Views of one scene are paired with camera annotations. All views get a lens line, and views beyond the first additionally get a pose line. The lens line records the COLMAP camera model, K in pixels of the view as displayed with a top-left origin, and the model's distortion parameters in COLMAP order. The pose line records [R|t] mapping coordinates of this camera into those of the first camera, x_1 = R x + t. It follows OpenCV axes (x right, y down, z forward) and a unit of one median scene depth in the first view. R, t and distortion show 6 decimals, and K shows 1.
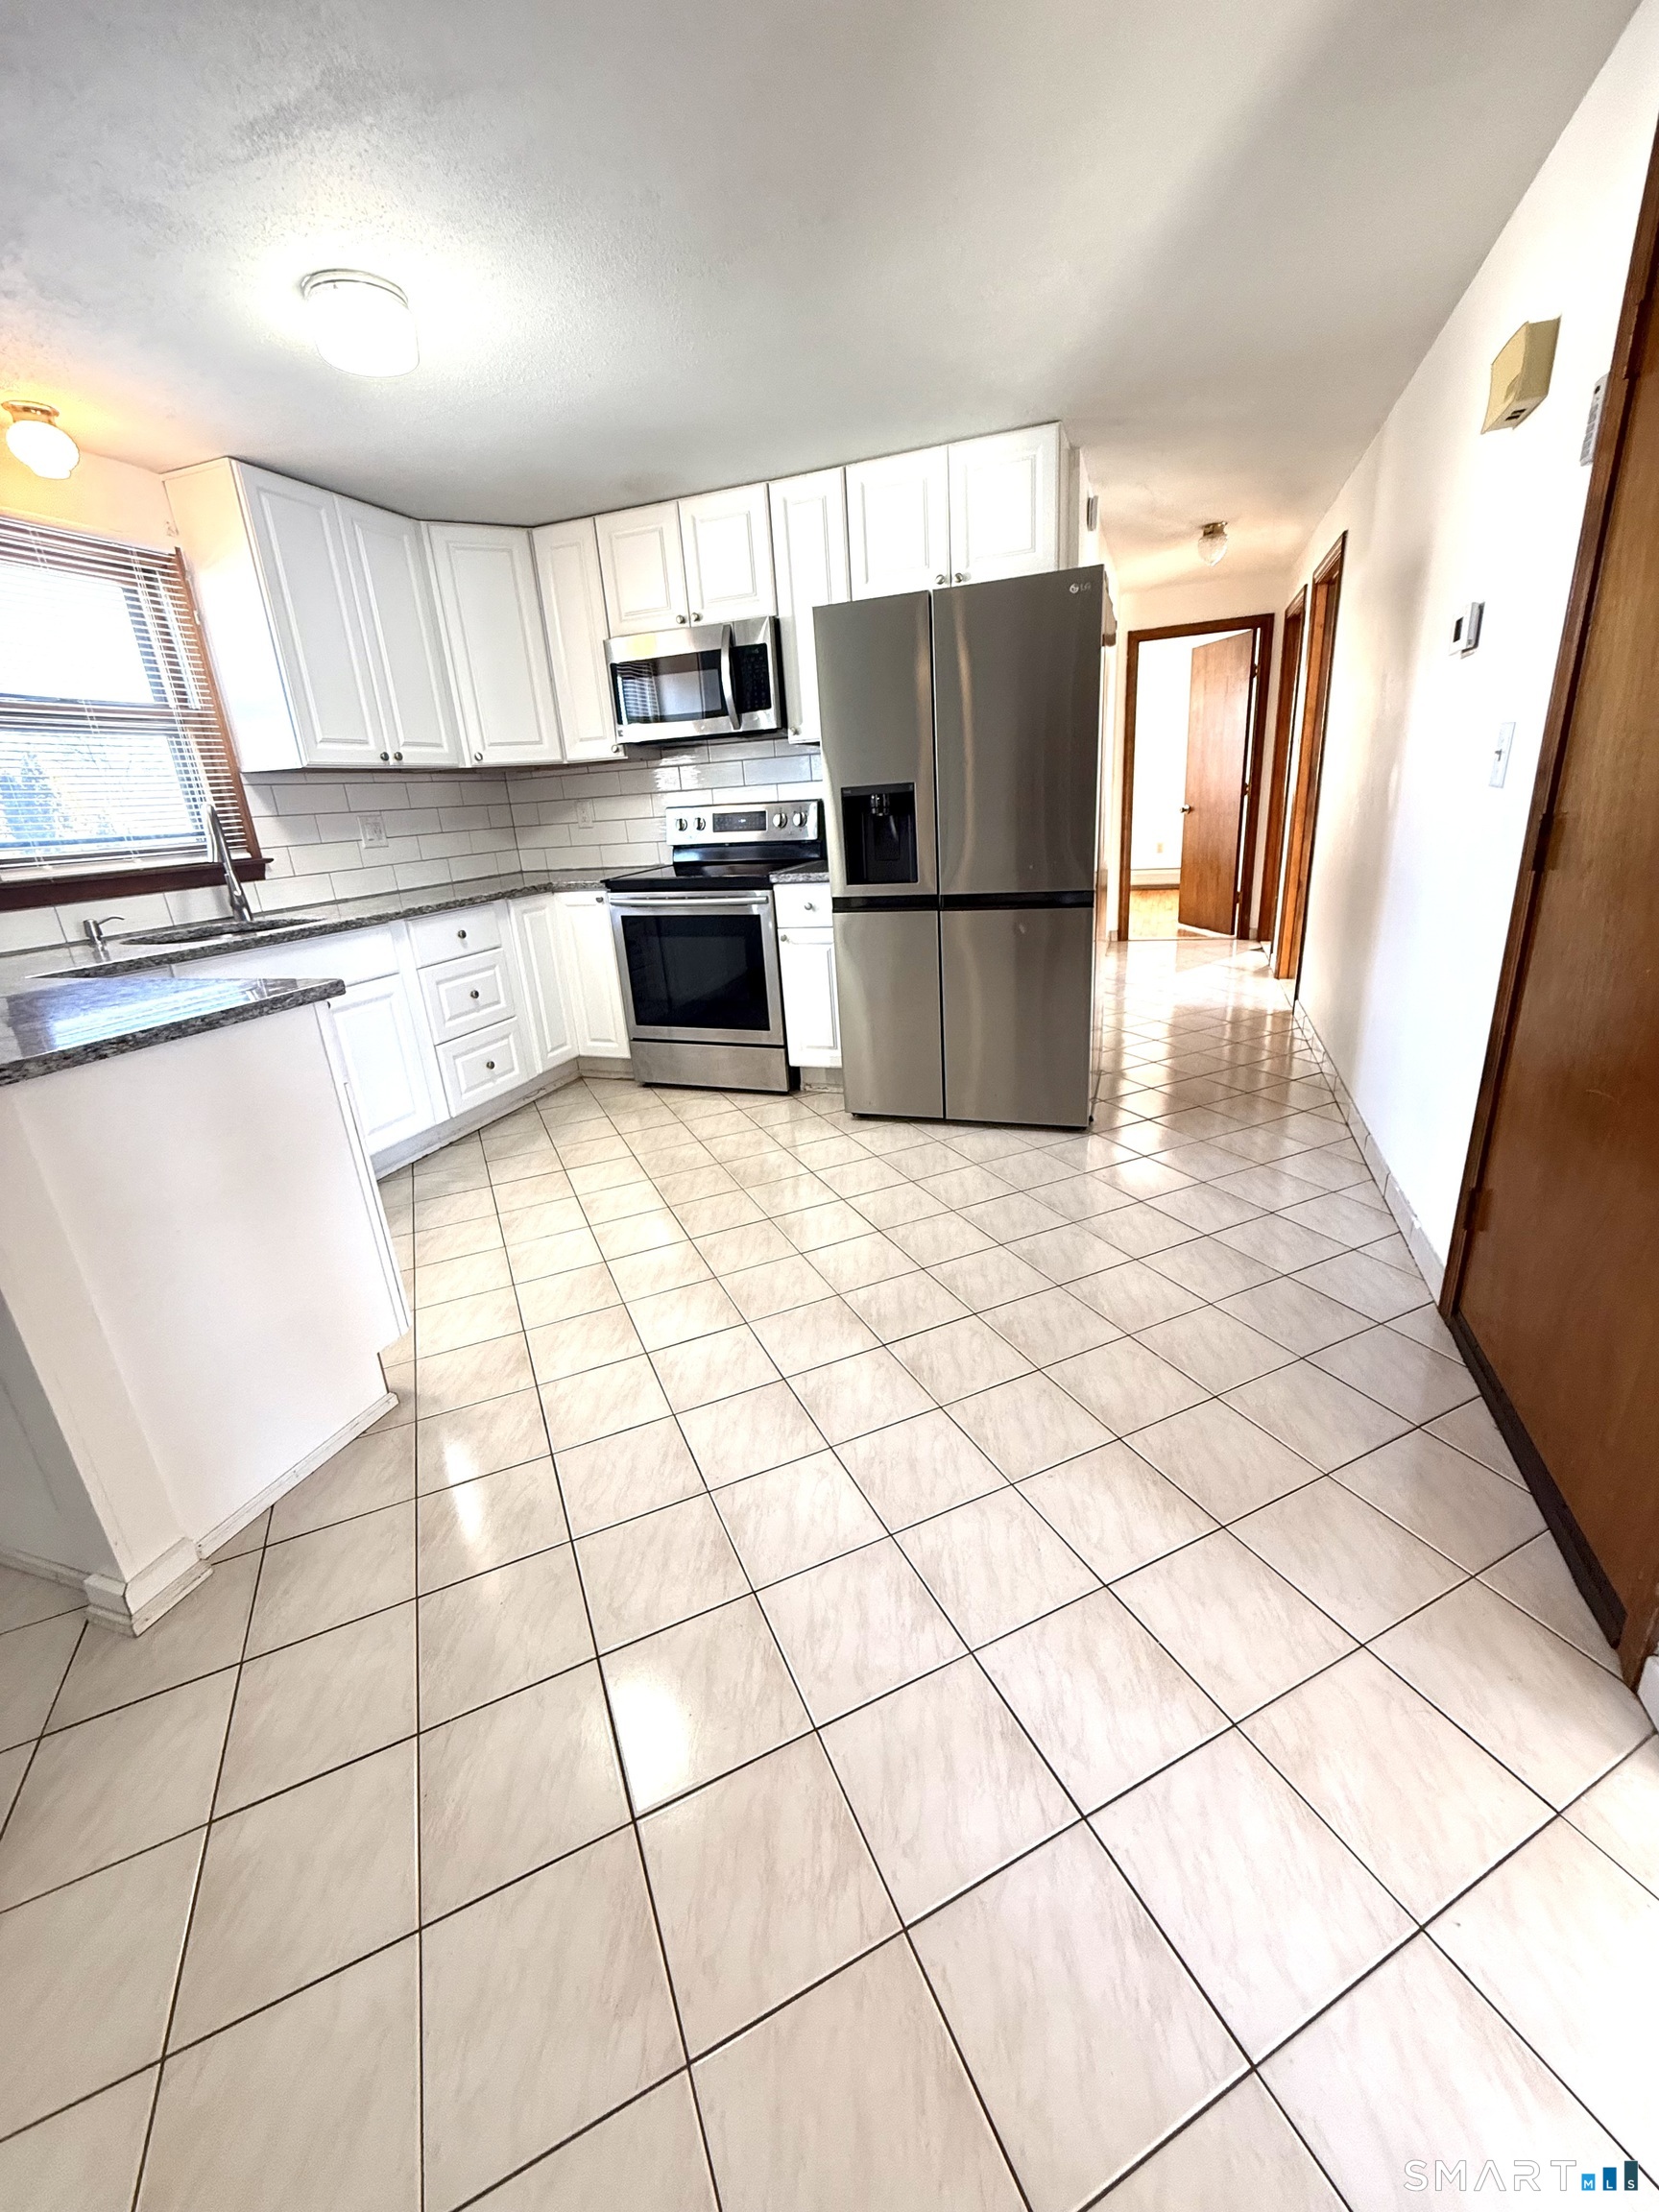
lens RADIAL K [[881.1, 0, 826.5], [0, 881.1, 1104.9], [0, 0, 1]] dist [-0.000658, 0.000162]
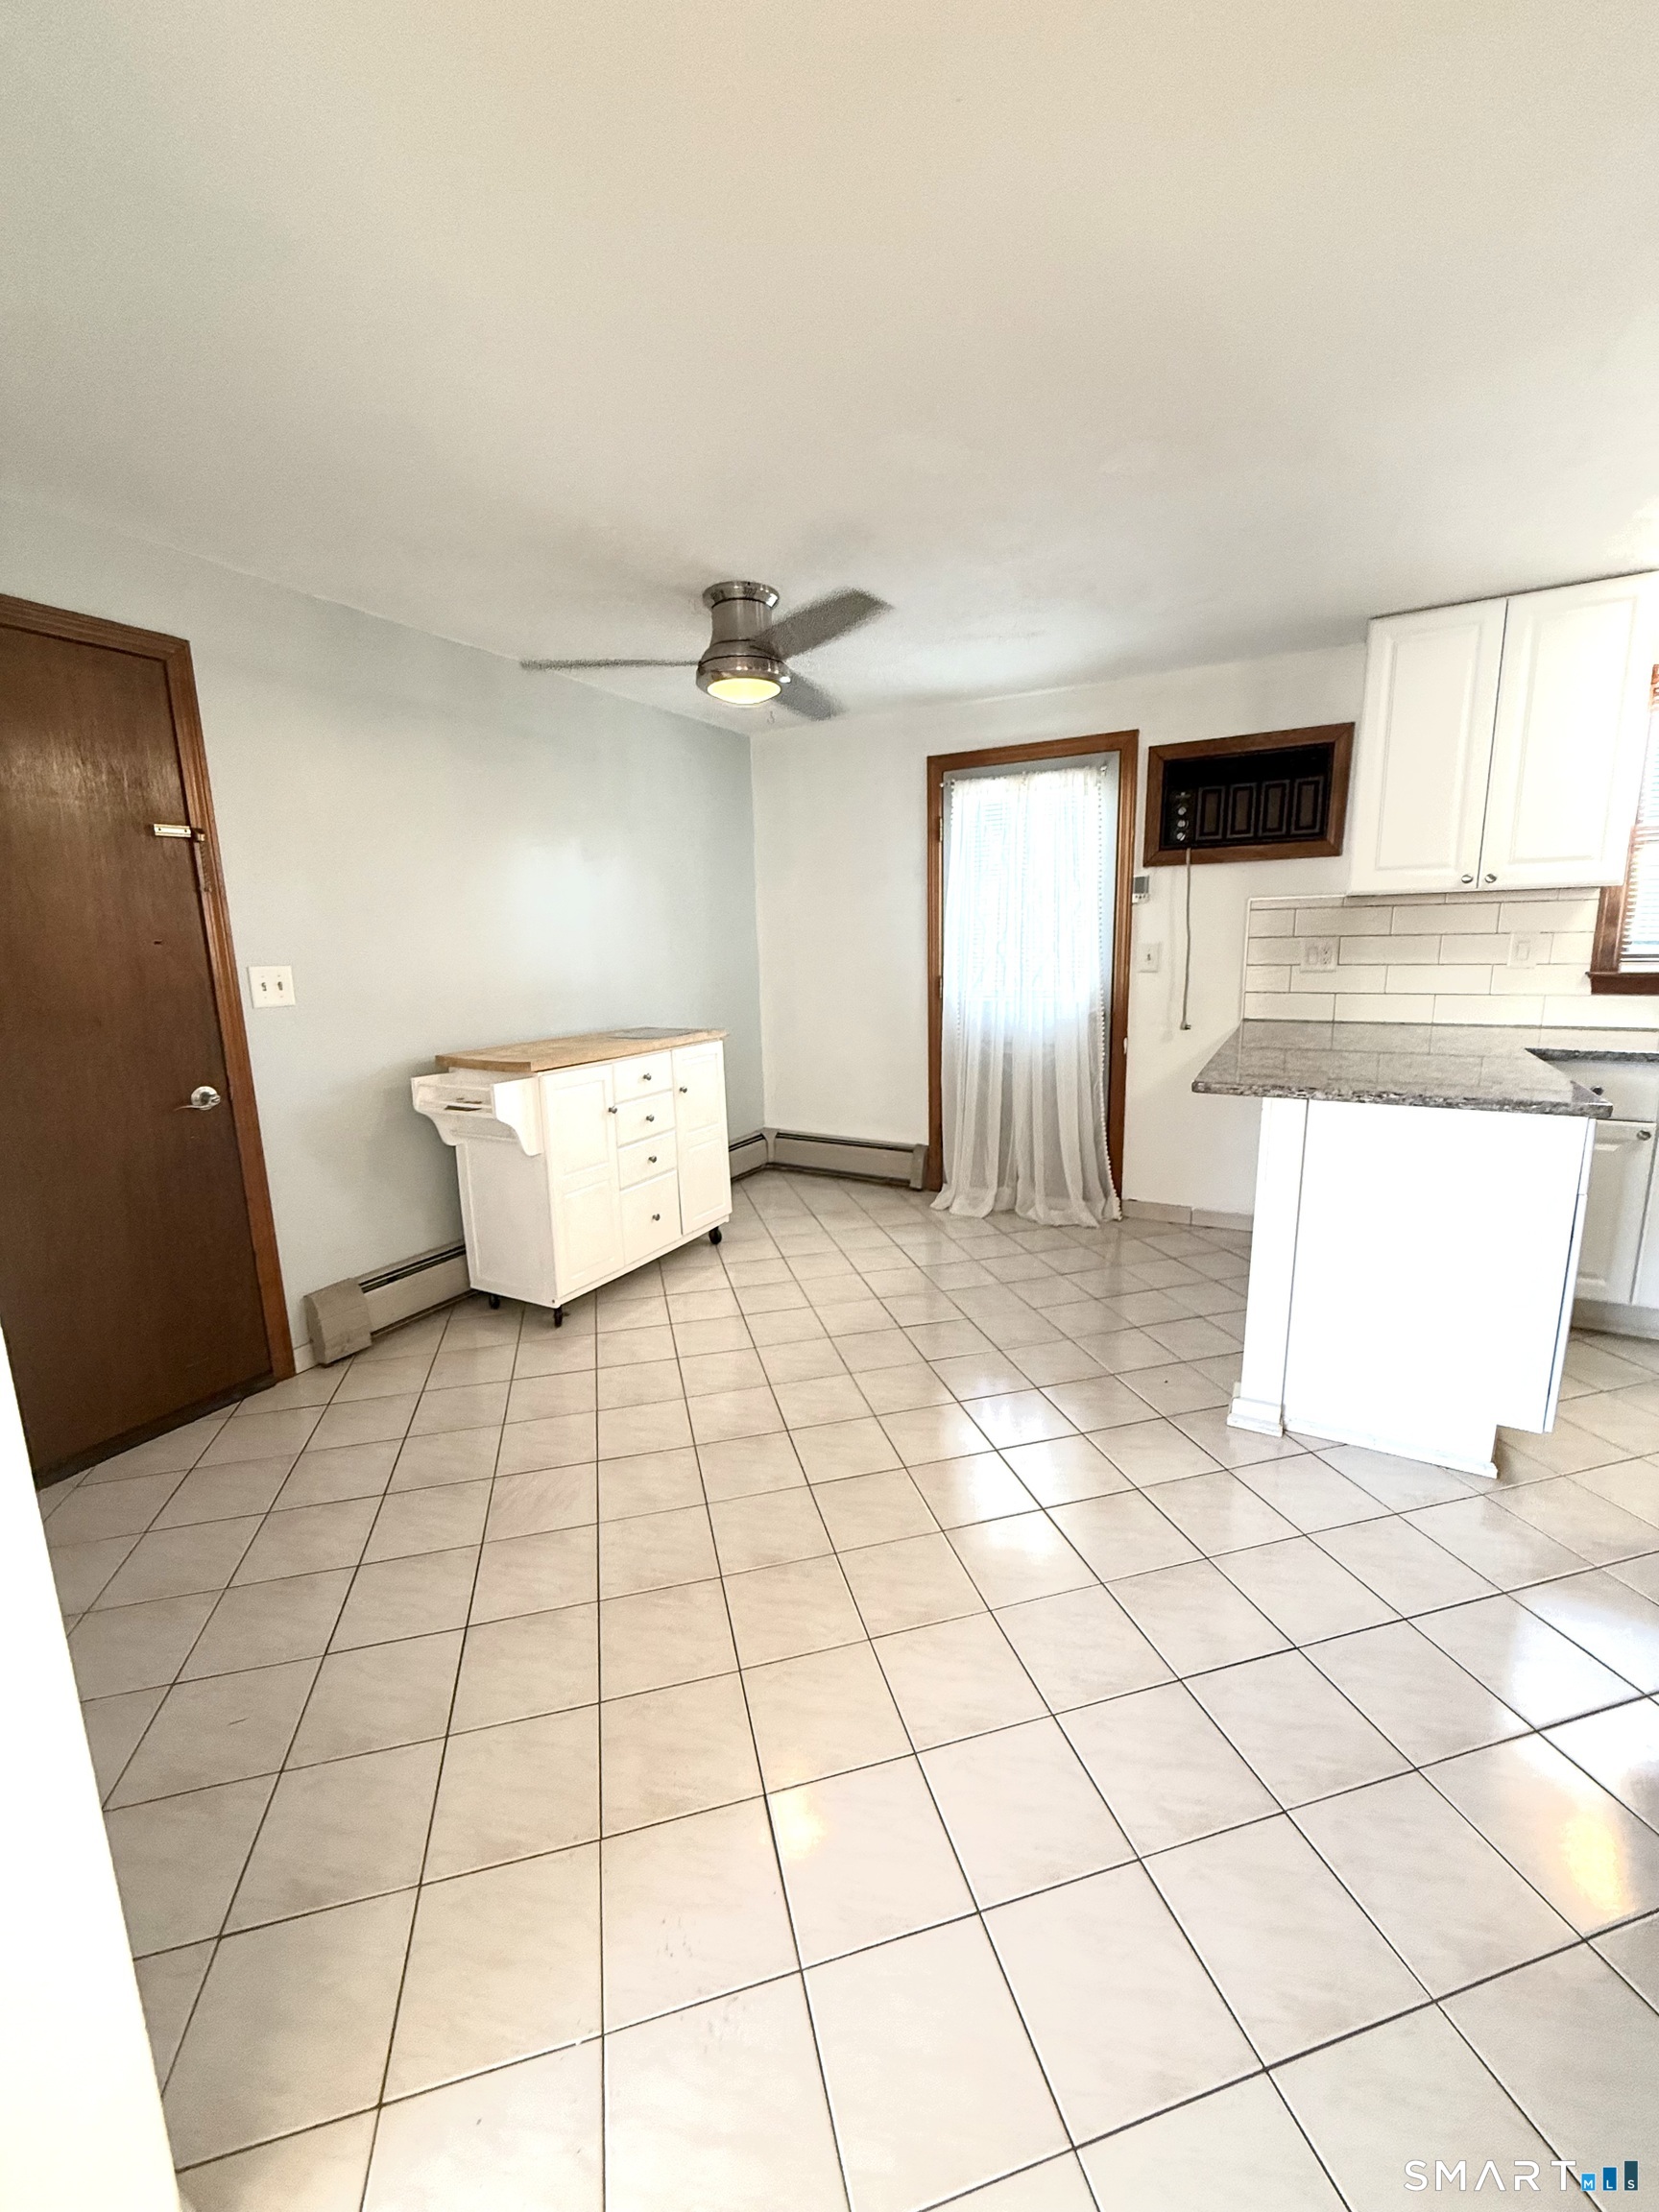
lens RADIAL K [[881.1, 0, 826.7], [0, 881.1, 1104.7], [0, 0, 1]] dist [-0.000658, 0.000162]
pose [[-0.161997, 0.258679, -0.952283, 0.326477], [-0.290955, 0.909607, 0.296581, -0.094870], [0.942922, 0.325116, -0.072089, 0.087667]]
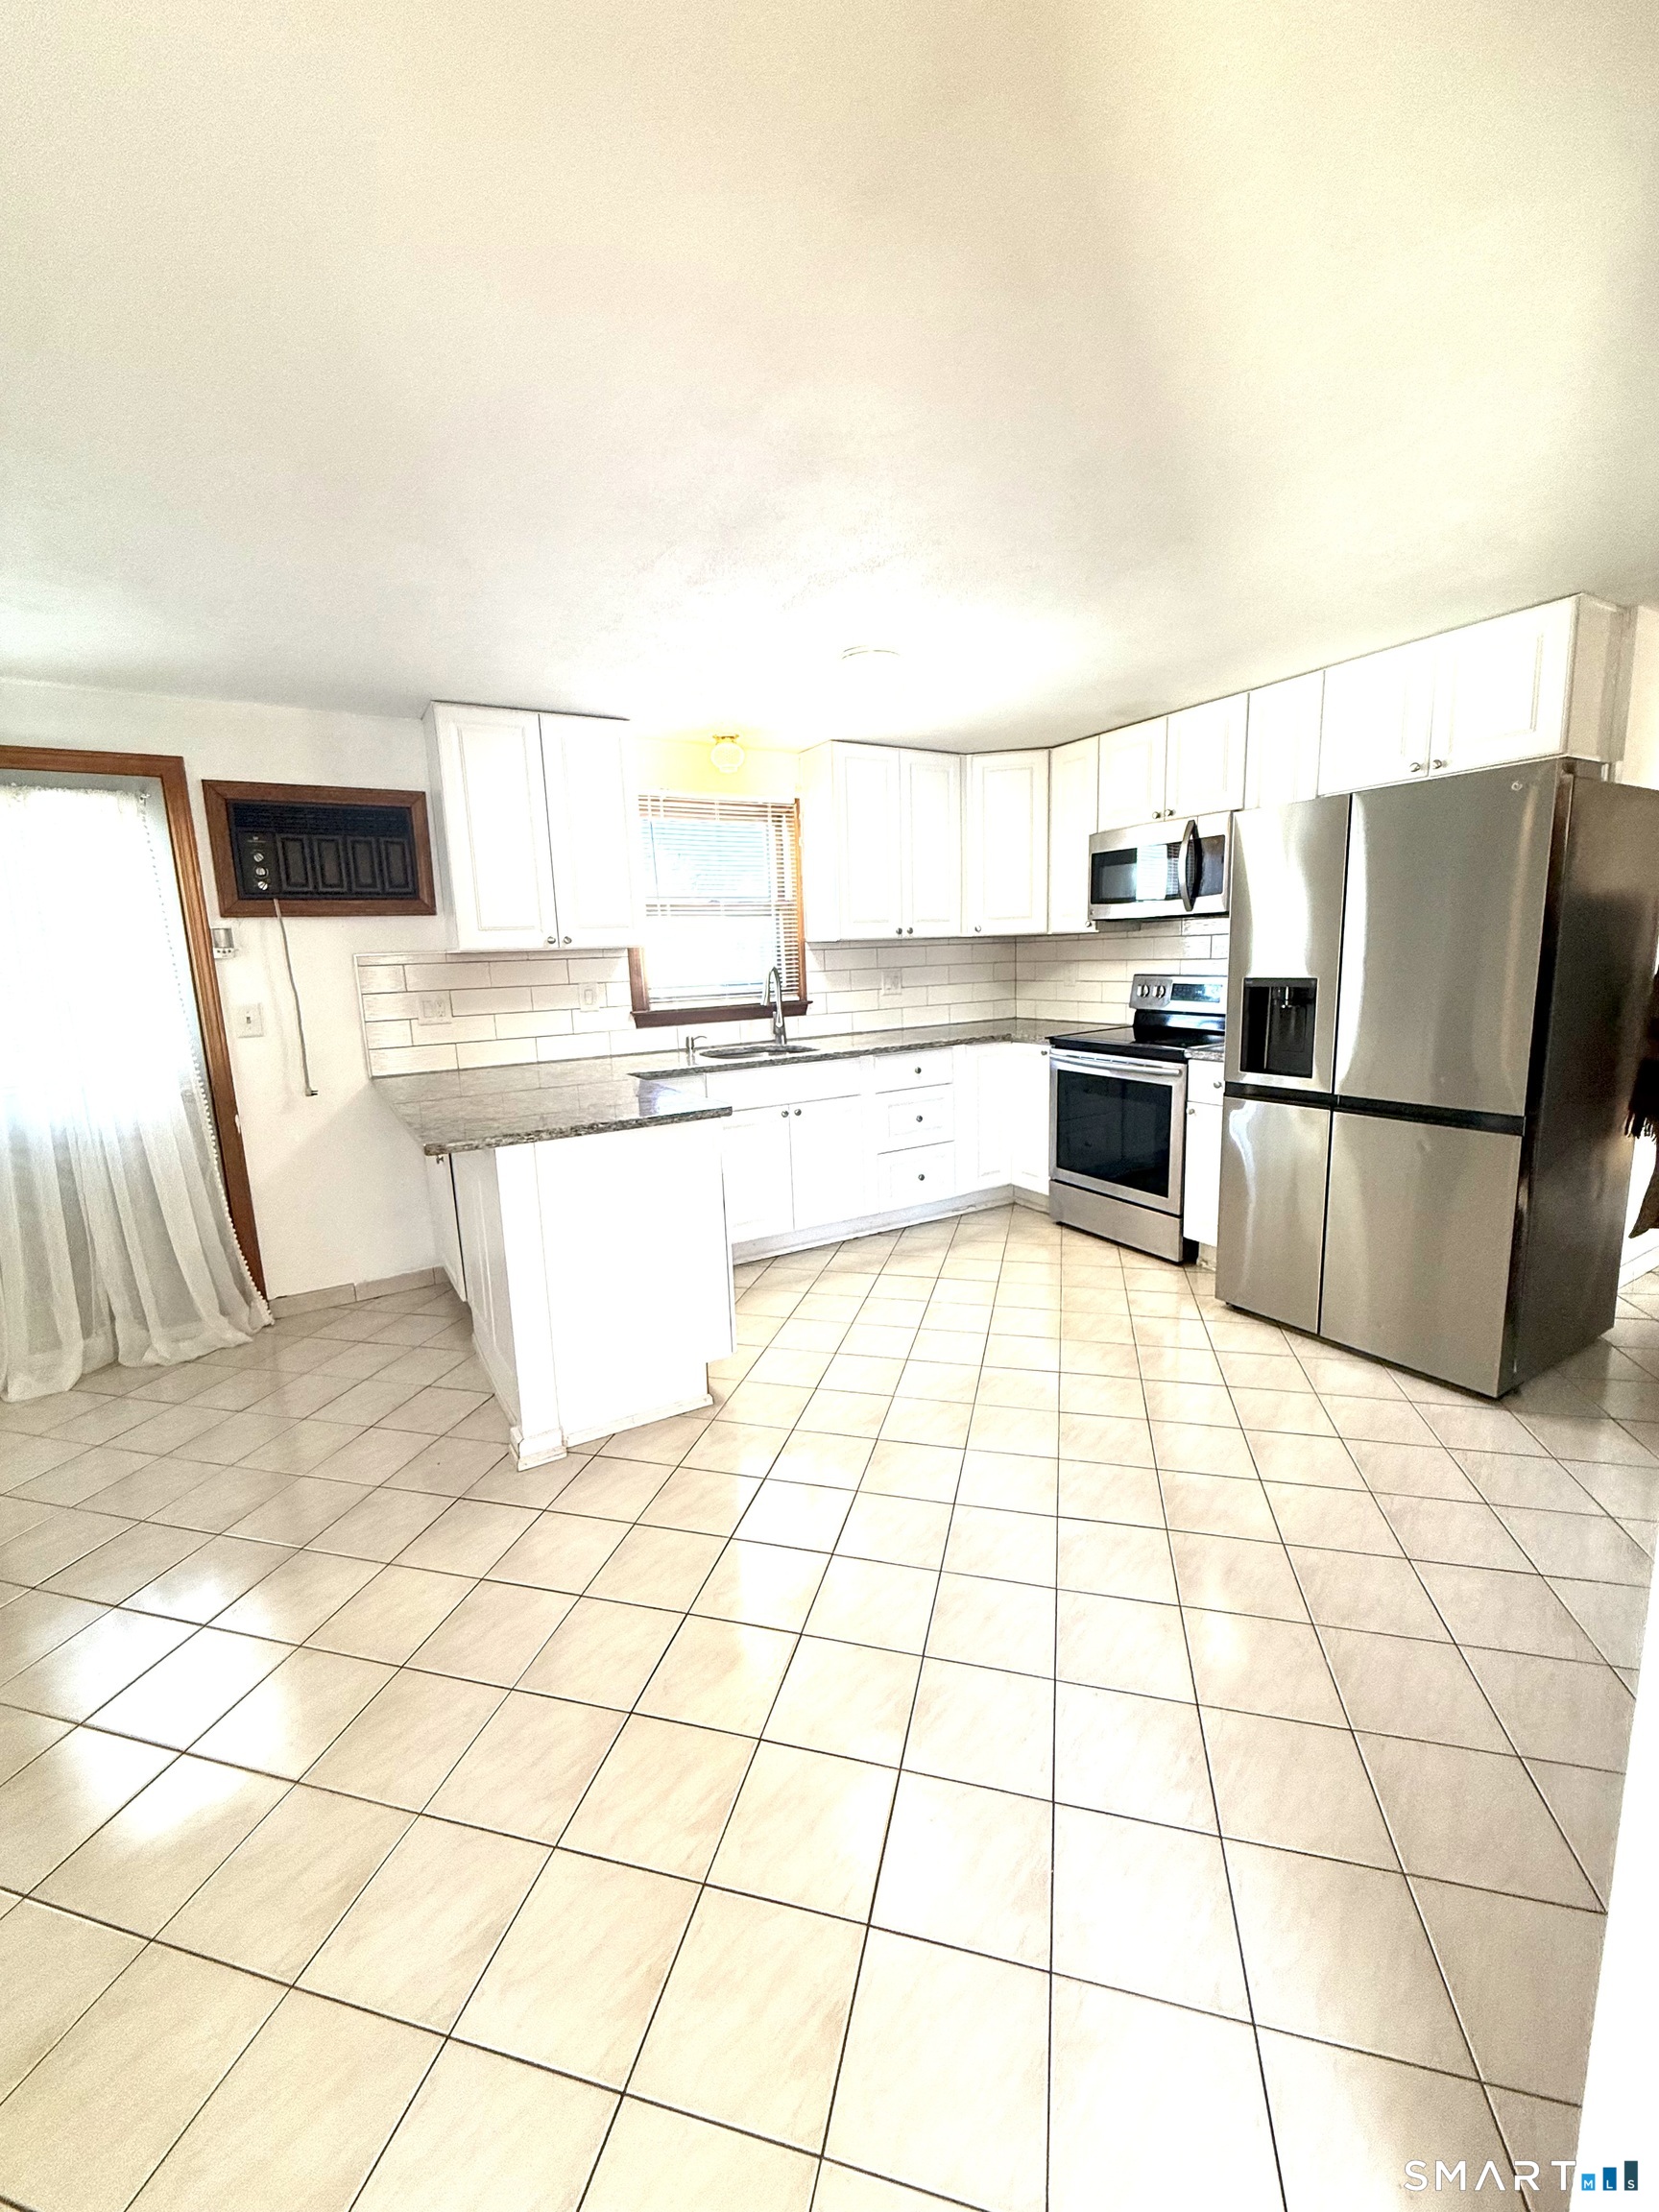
lens RADIAL K [[881.1, 0, 833.4], [0, 881.1, 1102.8], [0, 0, 1]] dist [-0.000658, 0.000162]
pose [[0.775601, 0.144476, -0.614467, 0.260928], [-0.224047, 0.973081, -0.054004, -0.054251], [0.590124, 0.179555, 0.787092, -0.041717]]
